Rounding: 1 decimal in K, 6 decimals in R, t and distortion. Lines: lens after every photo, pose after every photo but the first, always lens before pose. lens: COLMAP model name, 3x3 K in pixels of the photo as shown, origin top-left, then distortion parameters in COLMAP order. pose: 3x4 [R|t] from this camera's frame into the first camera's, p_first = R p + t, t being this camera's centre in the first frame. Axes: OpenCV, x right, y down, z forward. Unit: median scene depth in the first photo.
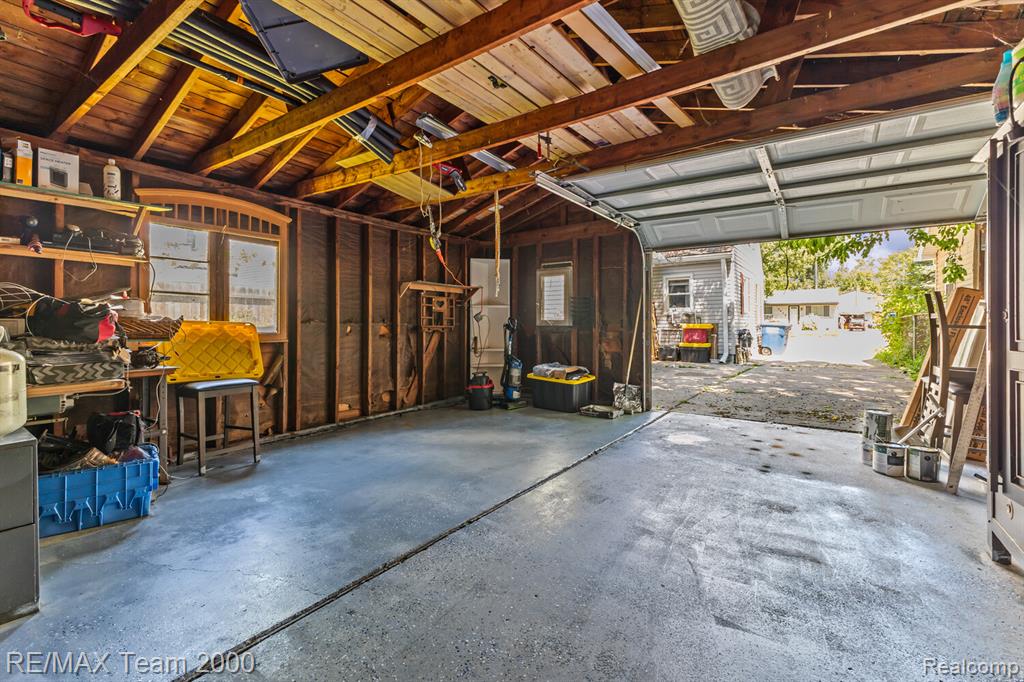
lens RADIAL K [[448.5, 0, 513.5], [0, 448.5, 334.1], [0, 0, 1]] dist [0.002267, 0.000424]
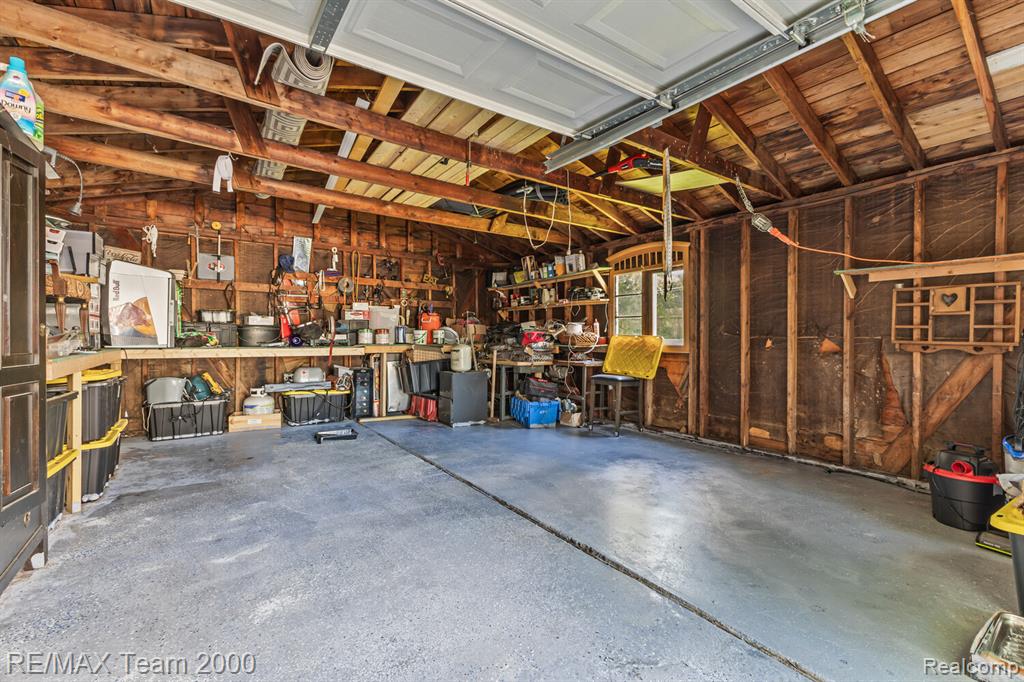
lens RADIAL K [[448.5, 0, 513.5], [0, 448.5, 334.1], [0, 0, 1]] dist [0.002267, 0.000424]
pose [[-0.336246, -0.003962, -0.941766, 0.763312], [-0.022286, 0.999745, 0.003751, -0.026963], [0.941510, 0.022249, -0.336249, 1.061689]]
